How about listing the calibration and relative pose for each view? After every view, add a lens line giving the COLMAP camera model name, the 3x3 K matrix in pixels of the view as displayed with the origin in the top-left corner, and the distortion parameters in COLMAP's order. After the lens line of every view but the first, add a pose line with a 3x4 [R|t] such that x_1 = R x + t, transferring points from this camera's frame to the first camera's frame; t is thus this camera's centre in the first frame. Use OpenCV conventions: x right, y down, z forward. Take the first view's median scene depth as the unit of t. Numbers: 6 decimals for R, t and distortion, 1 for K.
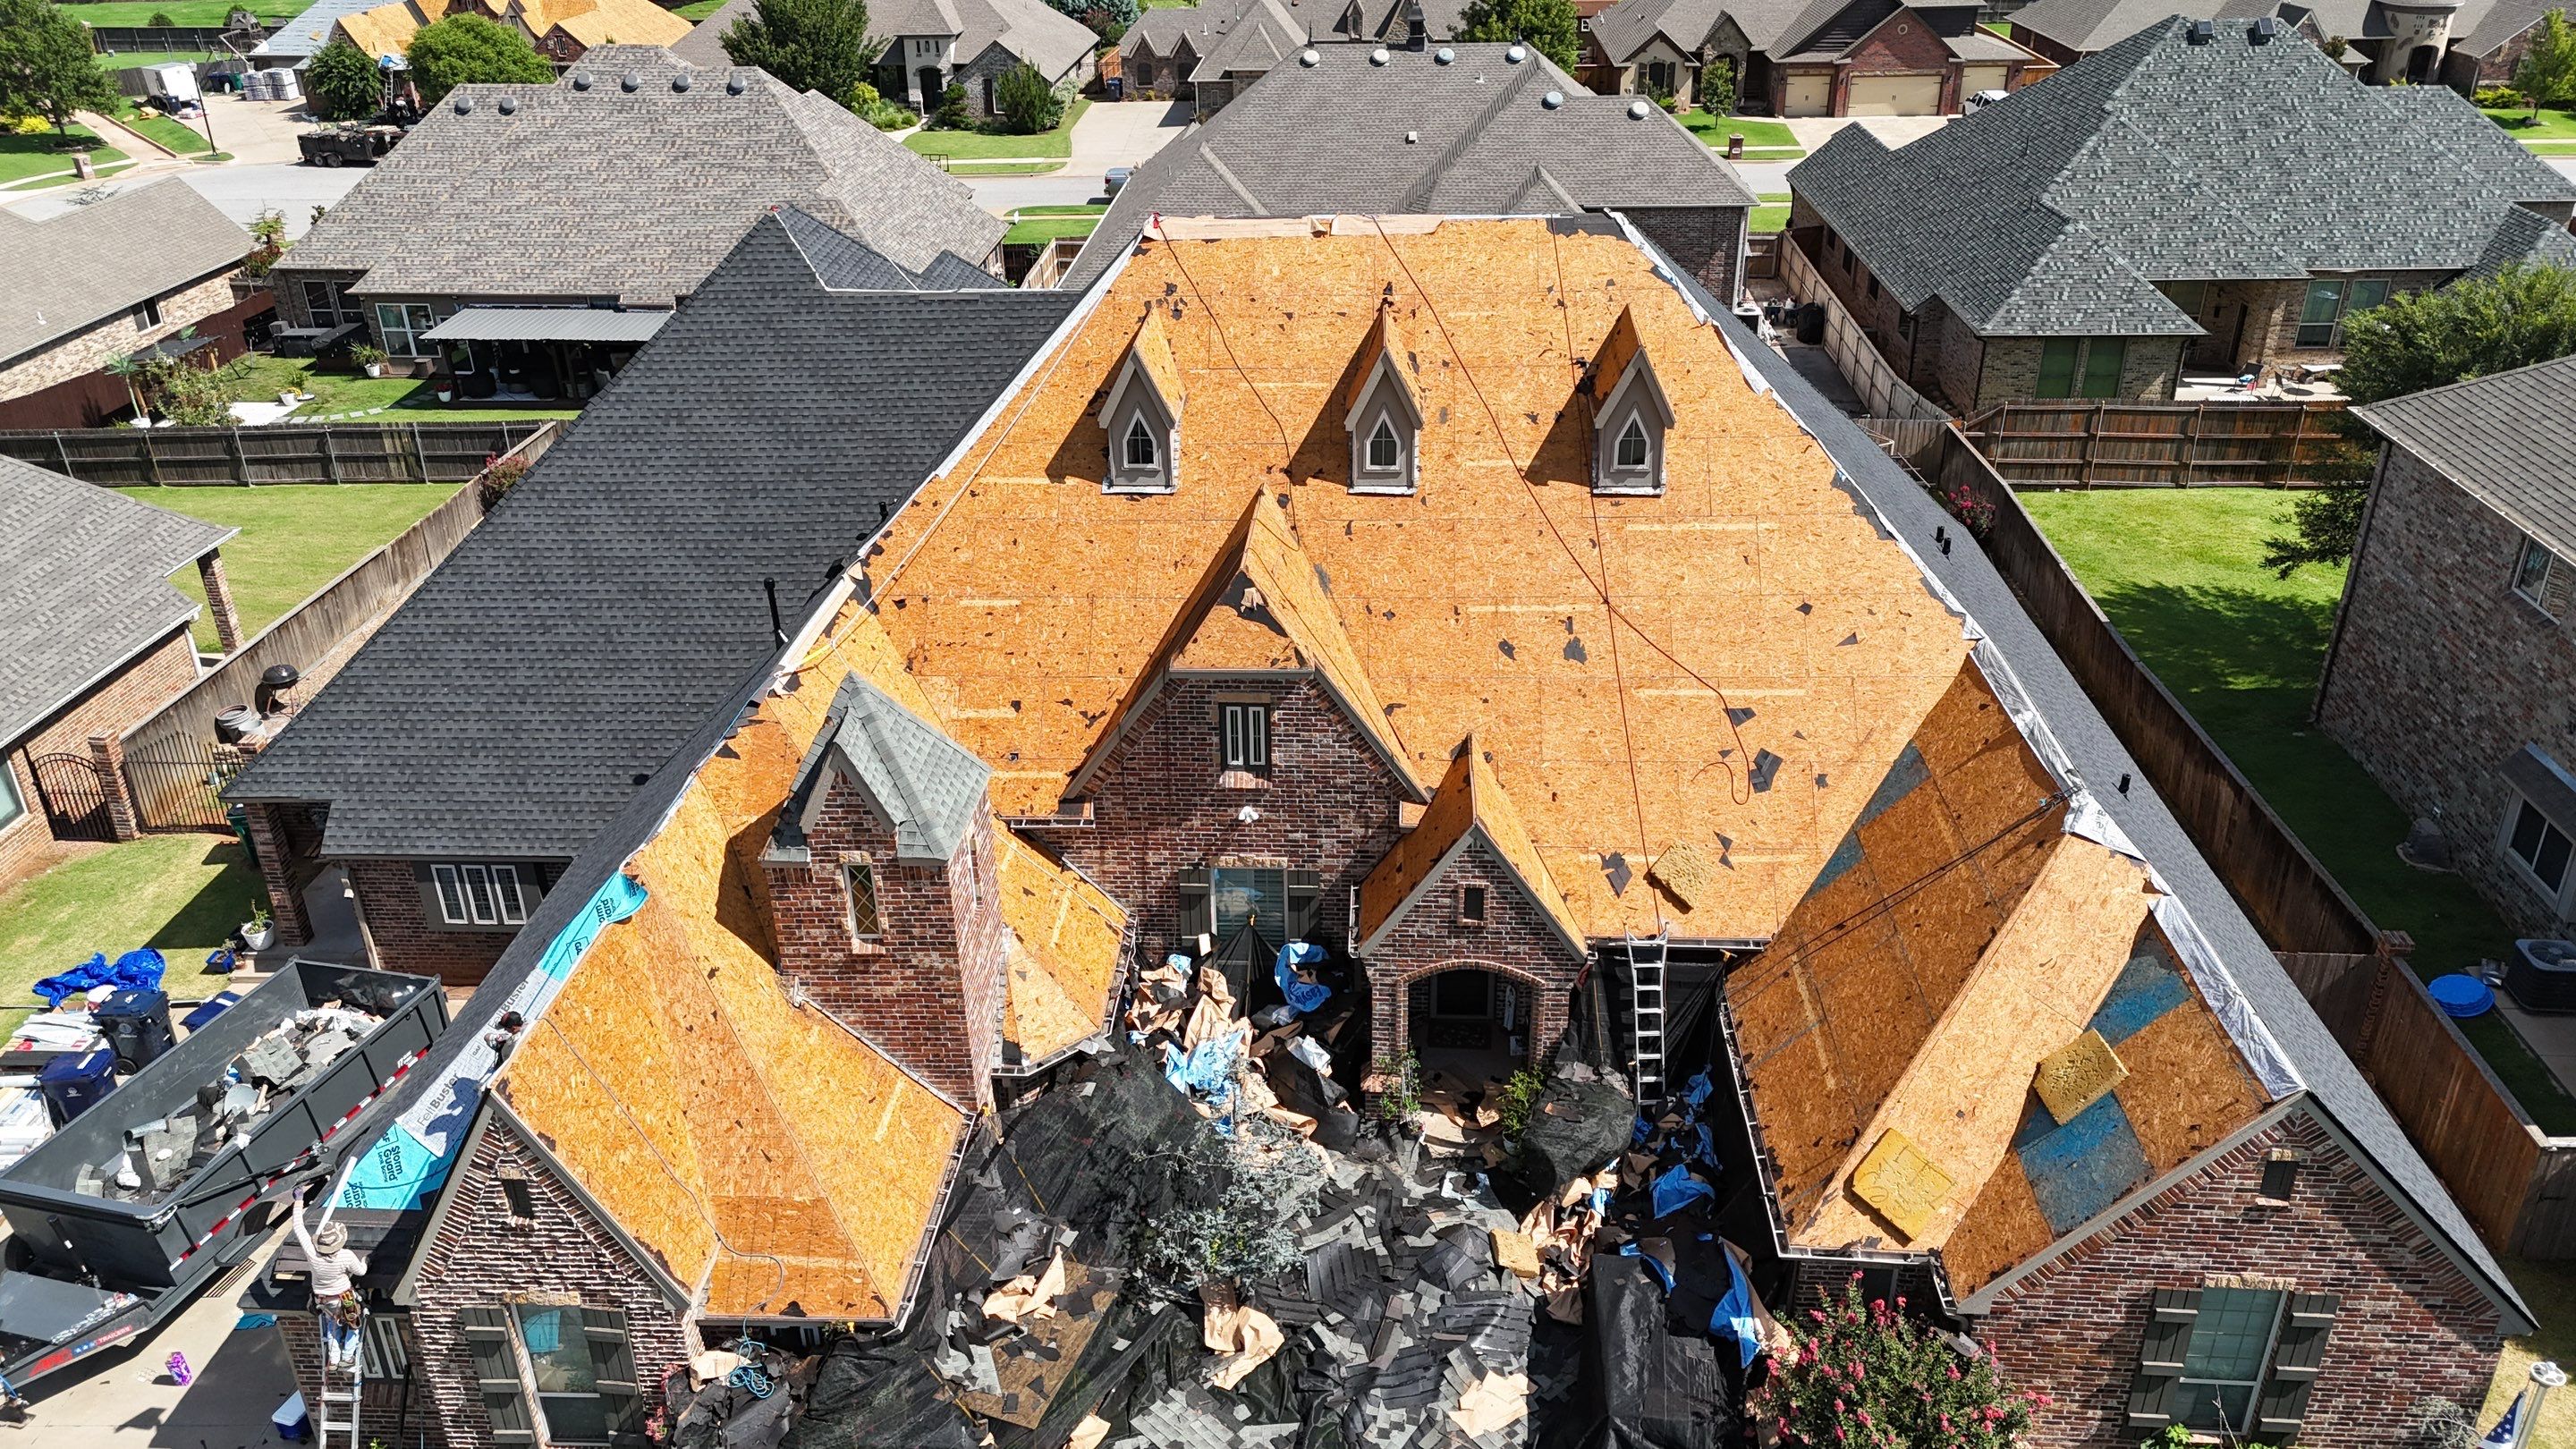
lens RADIAL K [[1881.7, 0, 1295.8], [0, 1881.7, 720.1], [0, 0, 1]] dist [0.068652, -0.050681]
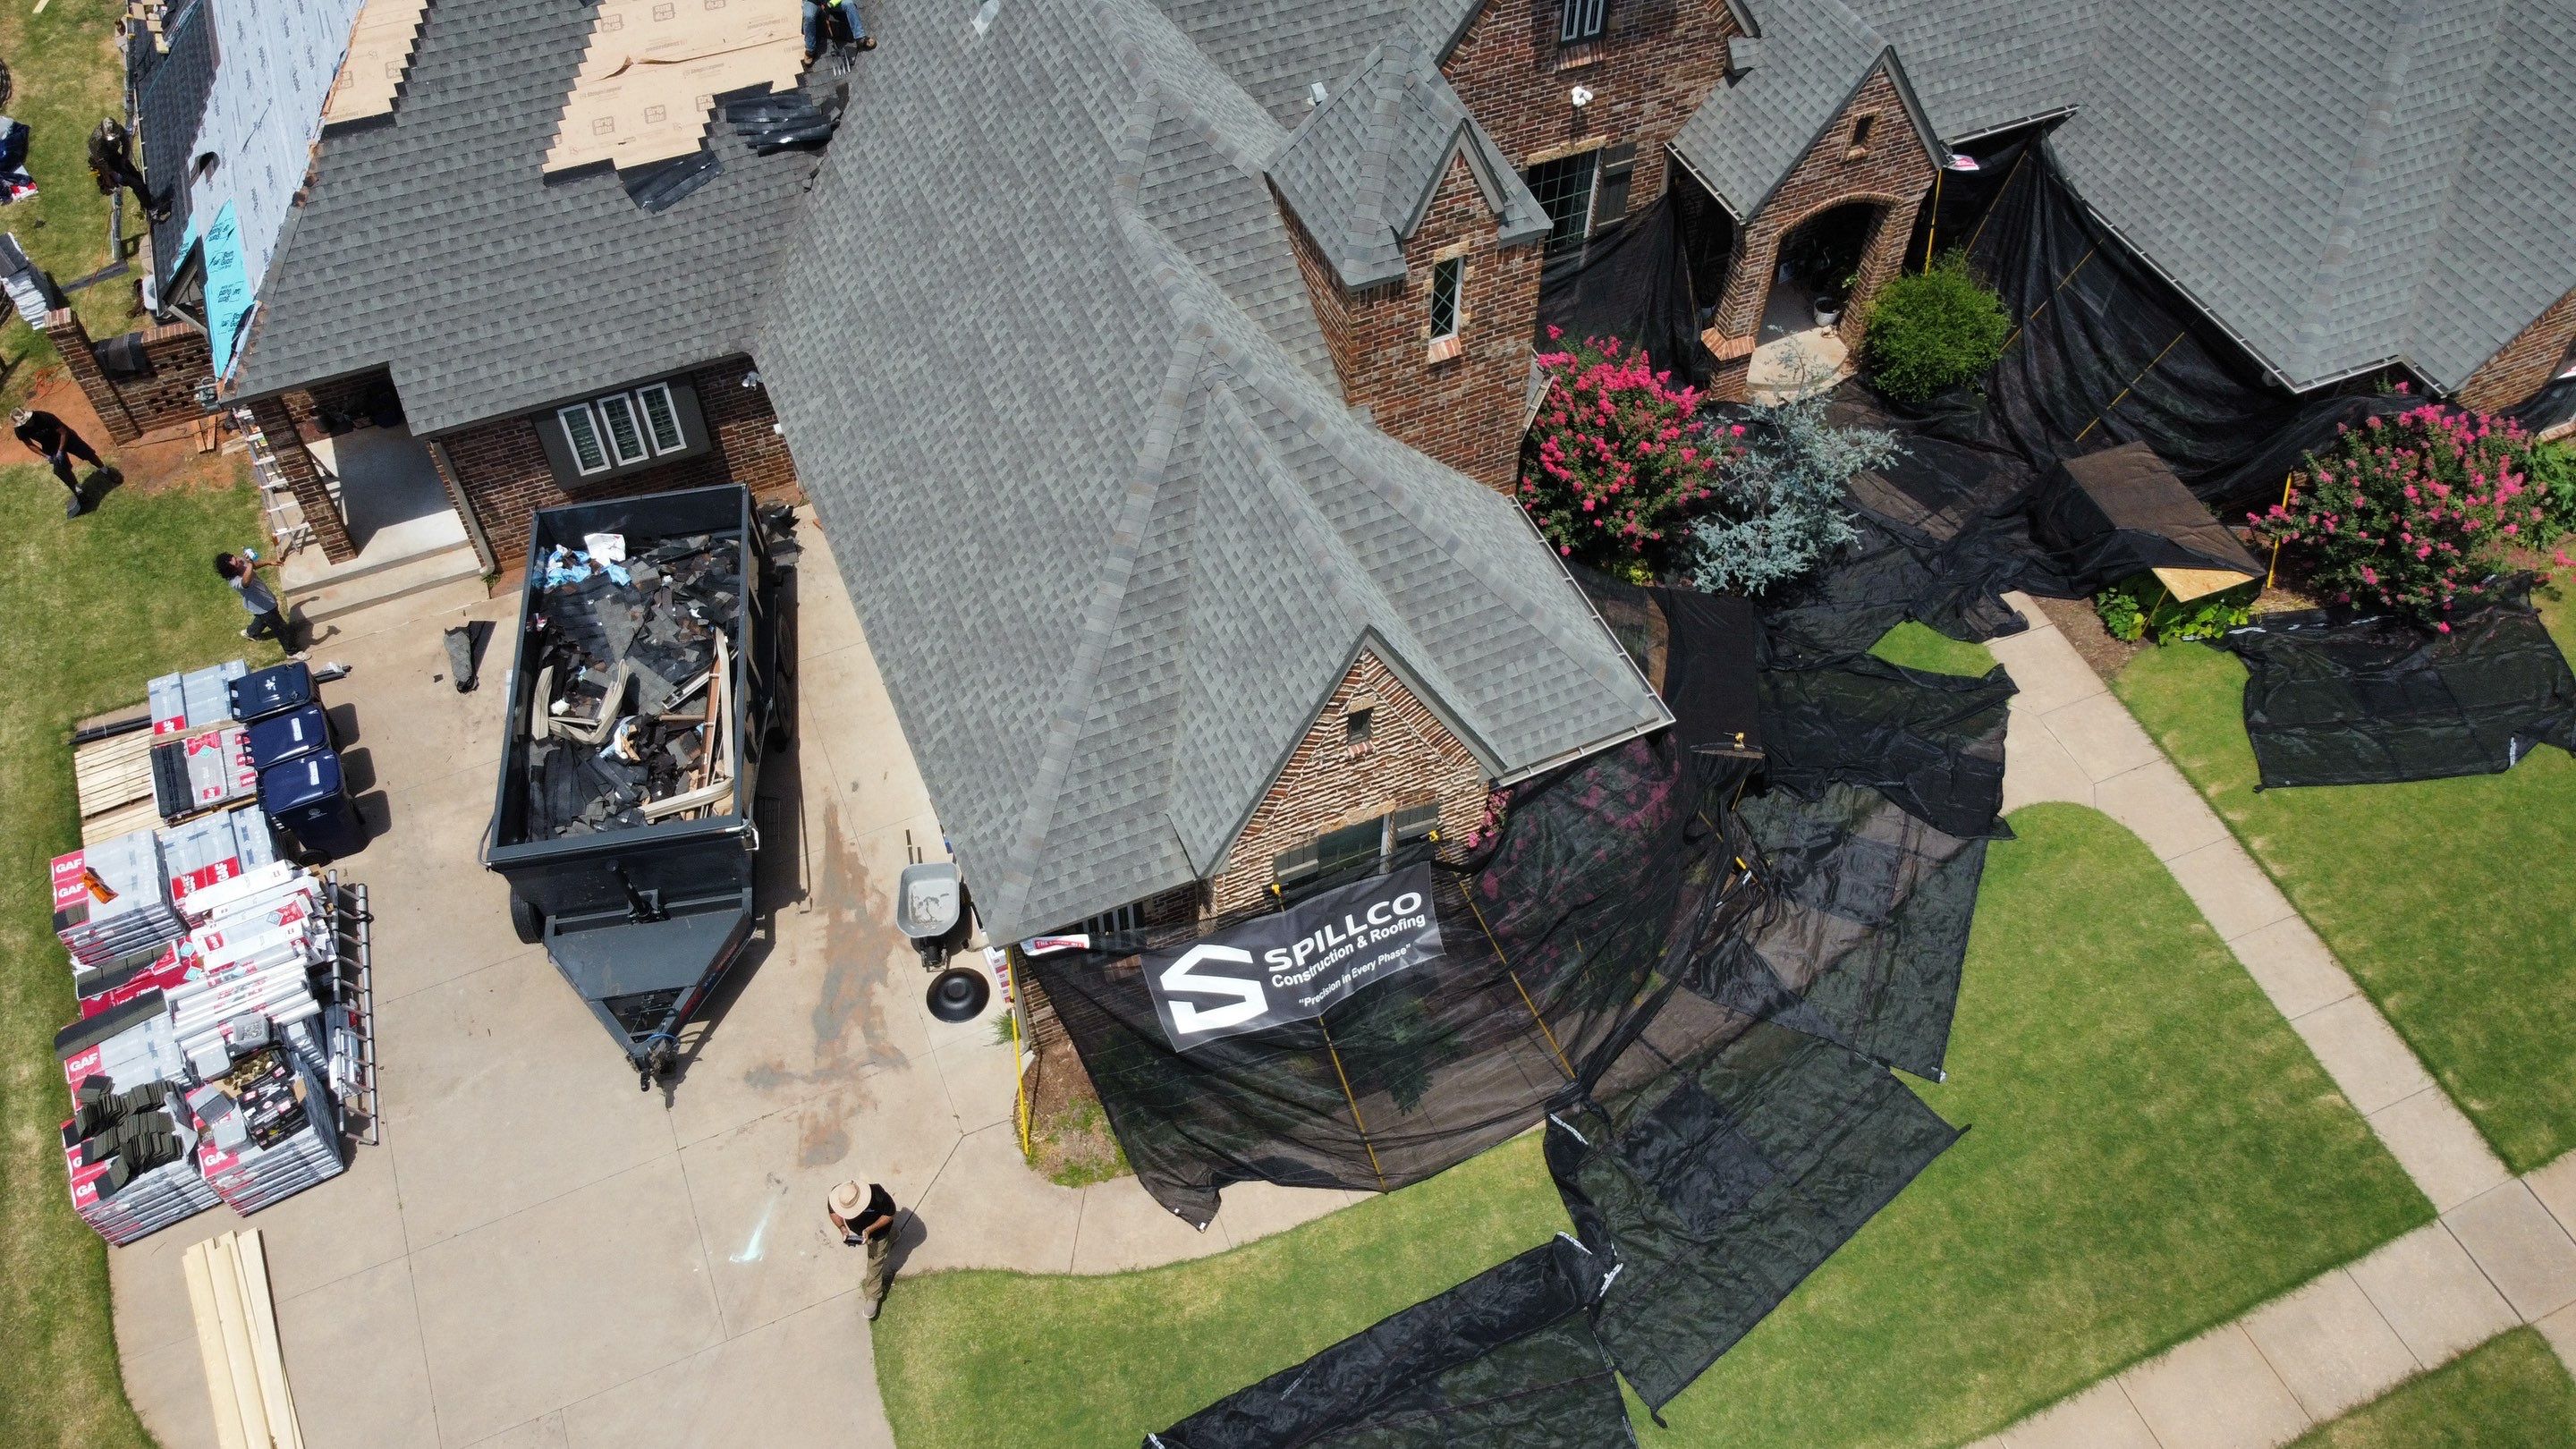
lens RADIAL K [[1961.3, 0, 1289.2], [0, 1961.3, 717.7], [0, 0, 1]] dist [-0.003266, 0.002506]
pose [[0.894396, -0.330585, 0.301279, -0.437759], [0.185976, 0.887464, 0.421687, -0.087221], [-0.406778, -0.321125, 0.855225, 0.148569]]
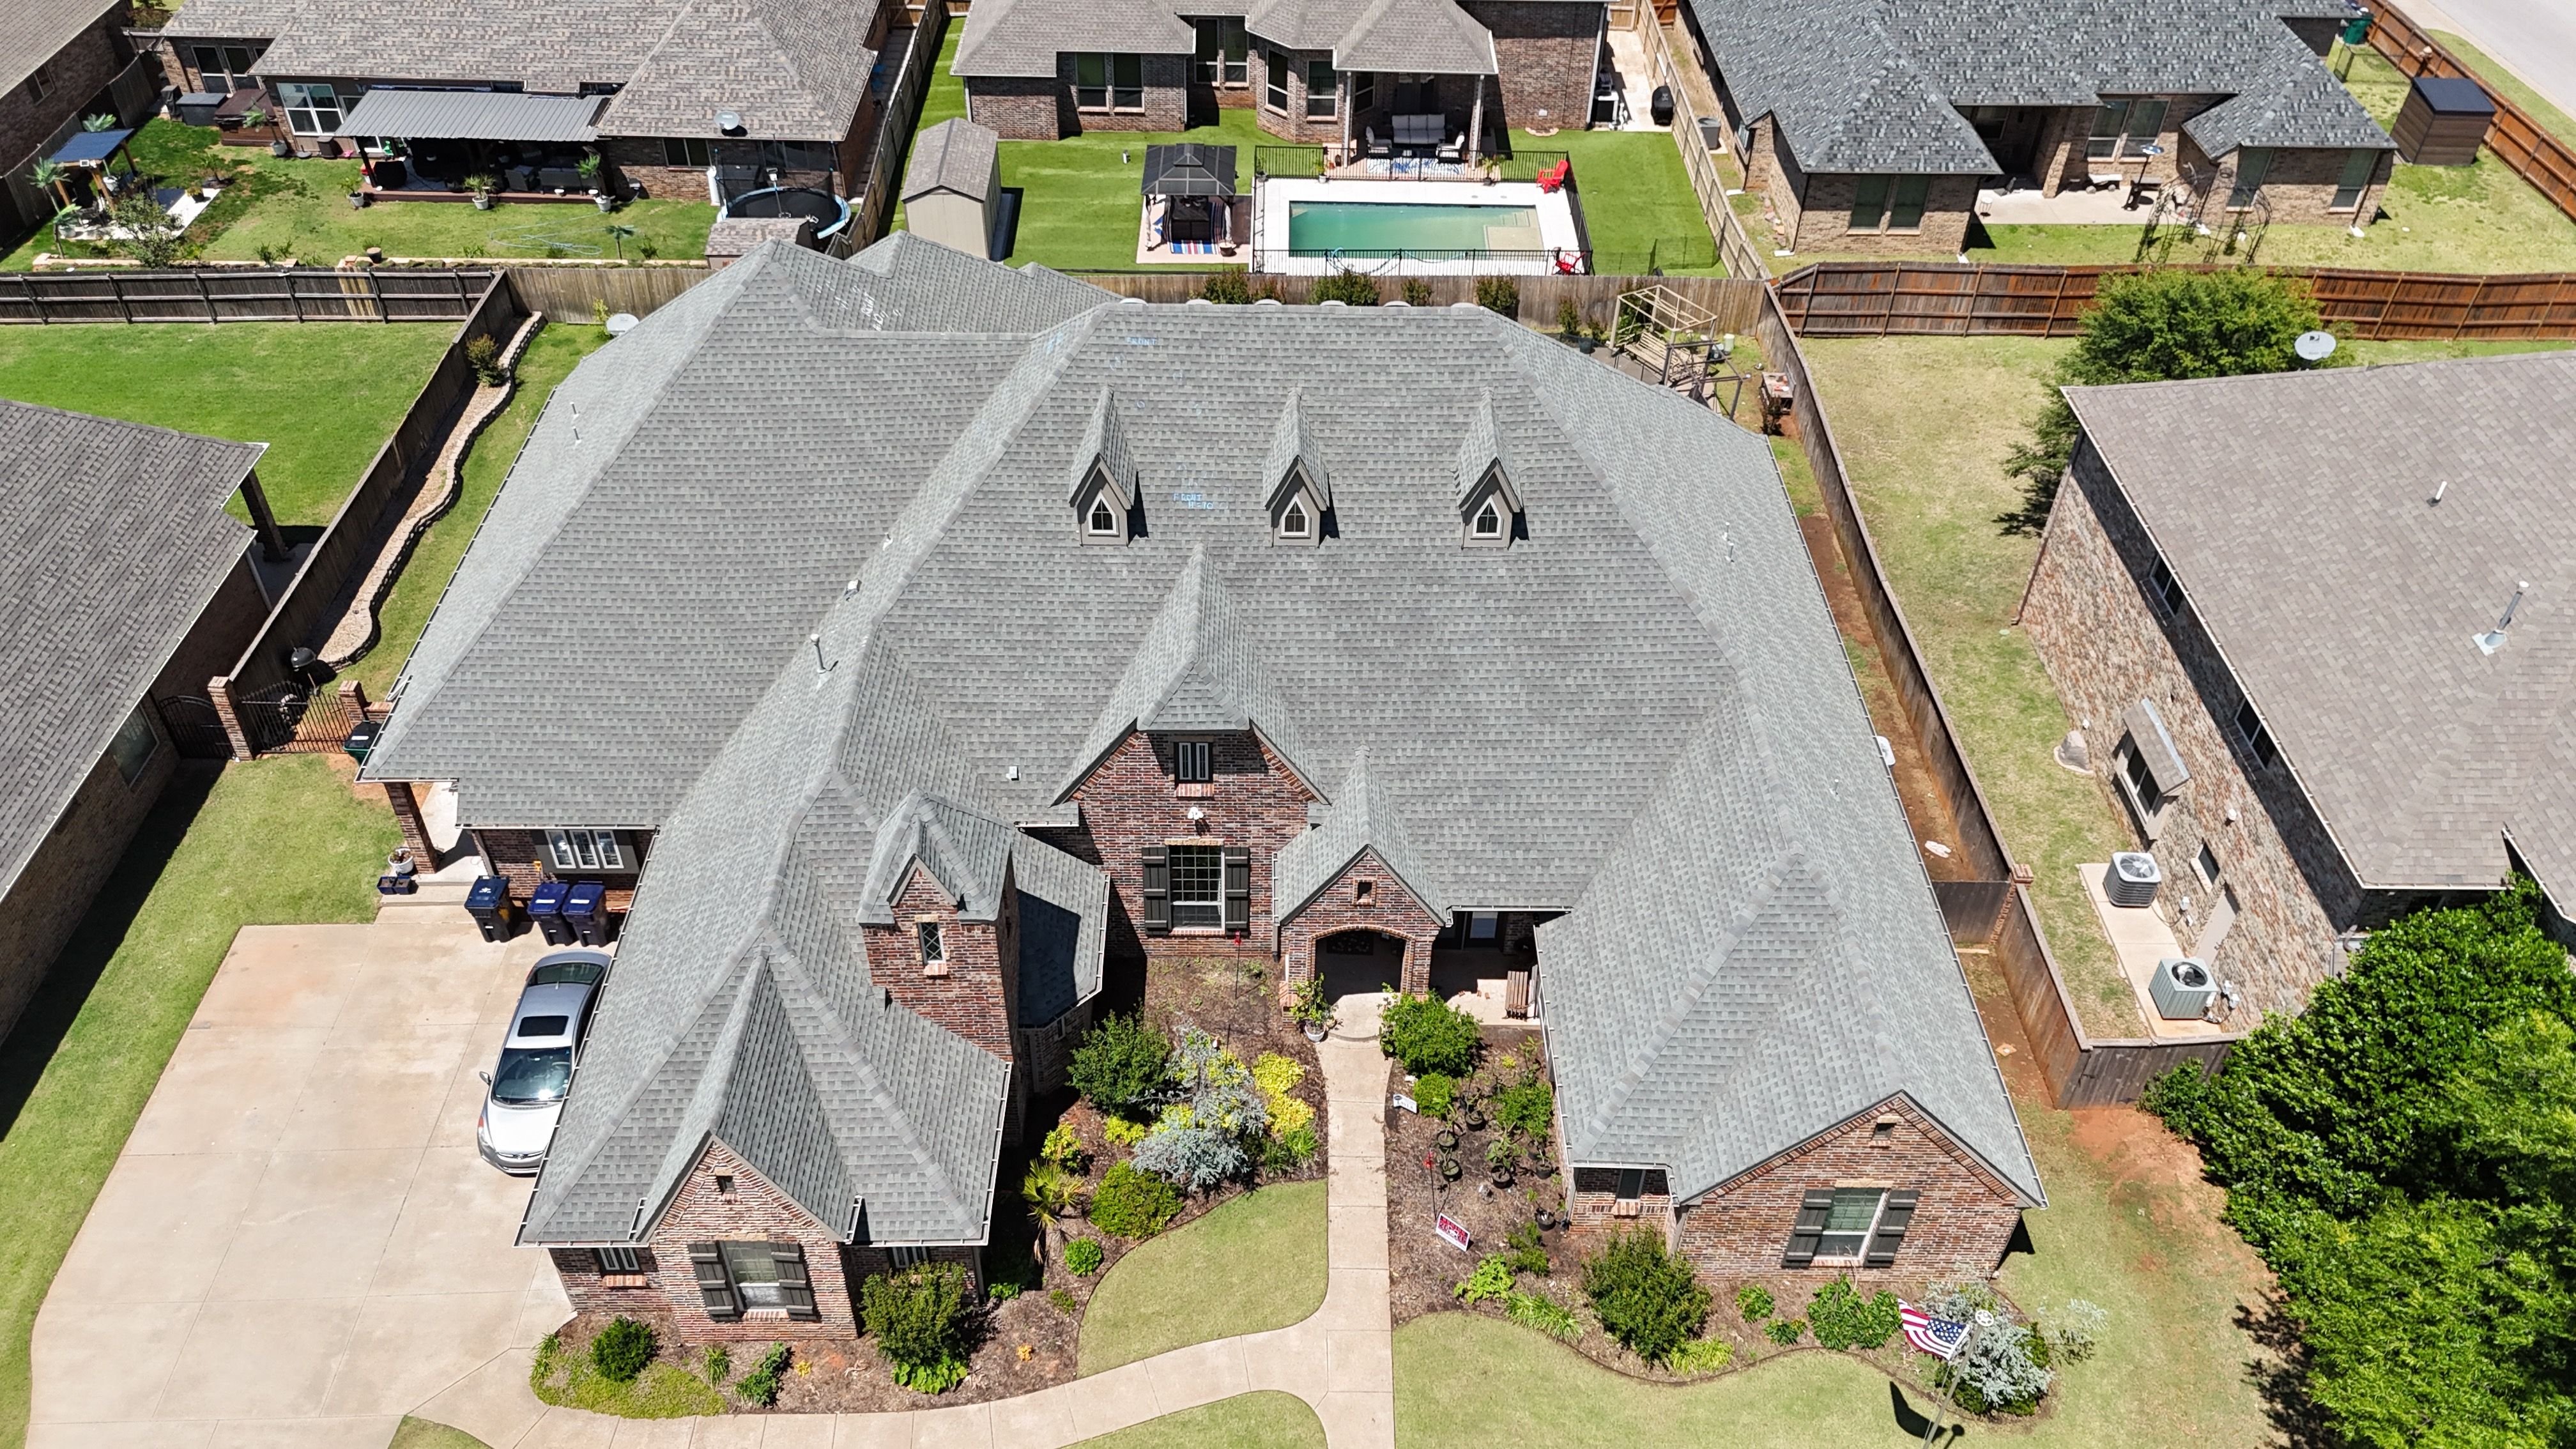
lens RADIAL K [[1881.7, 0, 1295.8], [0, 1881.7, 720.1], [0, 0, 1]] dist [0.068652, -0.050681]
pose [[0.997178, -0.018138, 0.072856, -0.042108], [-0.000208, 0.969708, 0.244268, -0.284195], [-0.075079, -0.243594, 0.966967, -0.229783]]
